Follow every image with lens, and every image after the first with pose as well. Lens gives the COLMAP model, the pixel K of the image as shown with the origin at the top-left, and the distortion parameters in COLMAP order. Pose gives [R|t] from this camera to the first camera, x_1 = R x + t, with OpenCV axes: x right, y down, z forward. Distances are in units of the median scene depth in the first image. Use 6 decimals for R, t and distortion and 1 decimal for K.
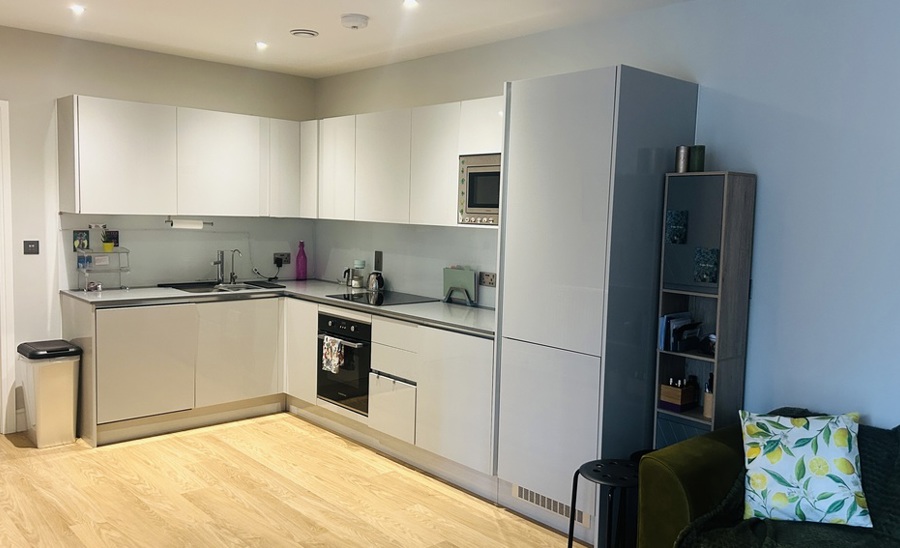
lens RADIAL K [[742.0, 0, 450.0], [0, 742.0, 274.0], [0, 0, 1]] dist [0.150390, -0.144638]
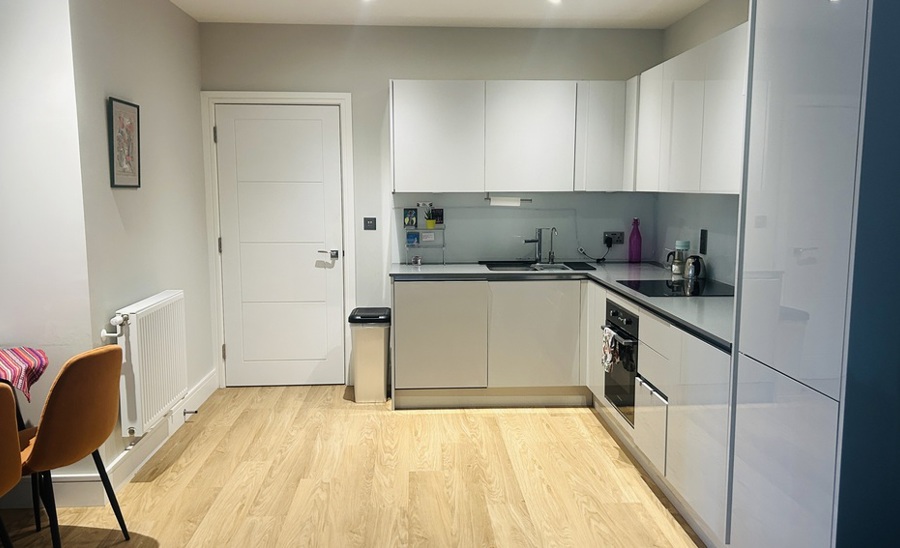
lens RADIAL K [[742.0, 0, 450.0], [0, 742.0, 274.0], [0, 0, 1]] dist [0.150390, -0.144638]
pose [[0.787325, 0.045832, -0.614833, 0.212837], [-0.032125, 0.998928, 0.033325, -0.001167], [0.615701, -0.006486, 0.787953, 0.204786]]
